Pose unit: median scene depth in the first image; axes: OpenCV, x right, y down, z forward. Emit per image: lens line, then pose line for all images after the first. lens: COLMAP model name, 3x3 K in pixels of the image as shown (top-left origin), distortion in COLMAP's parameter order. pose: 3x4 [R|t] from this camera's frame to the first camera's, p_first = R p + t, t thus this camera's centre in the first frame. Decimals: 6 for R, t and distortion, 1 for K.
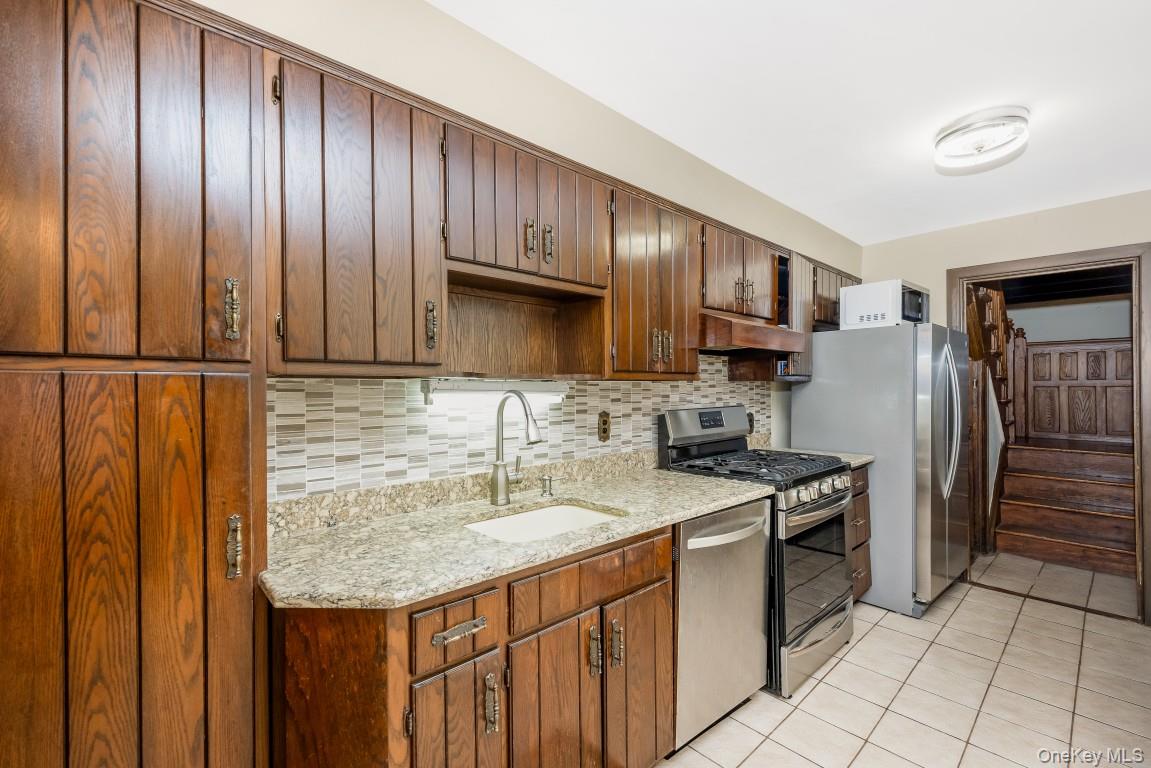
lens RADIAL K [[491.4, 0, 574.7], [0, 491.4, 395.2], [0, 0, 1]] dist [0.009869, -0.000154]
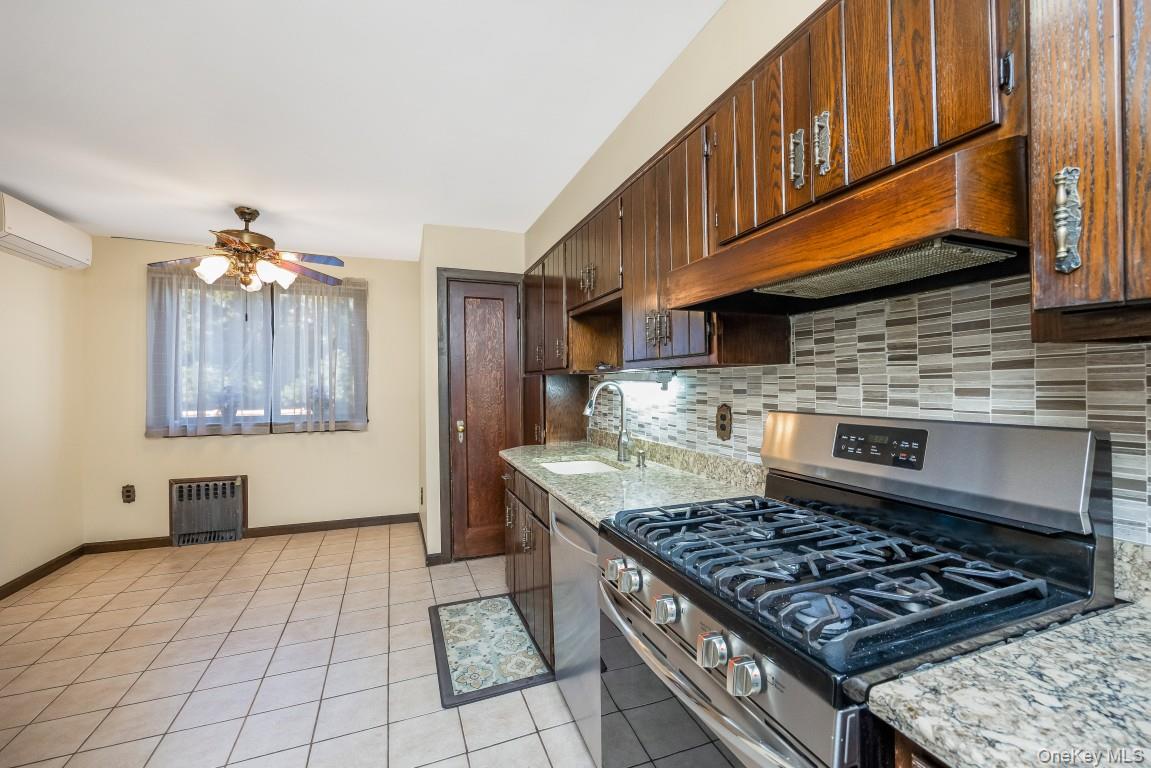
lens RADIAL K [[481.3, 0, 576.9], [0, 481.3, 384.4], [0, 0, 1]] dist [0.002742, 0.000131]
pose [[-0.373165, 0.009830, -0.927713, 1.125571], [-0.001694, 0.999935, 0.011276, -0.012049], [0.927763, 0.005779, -0.373124, 1.321123]]
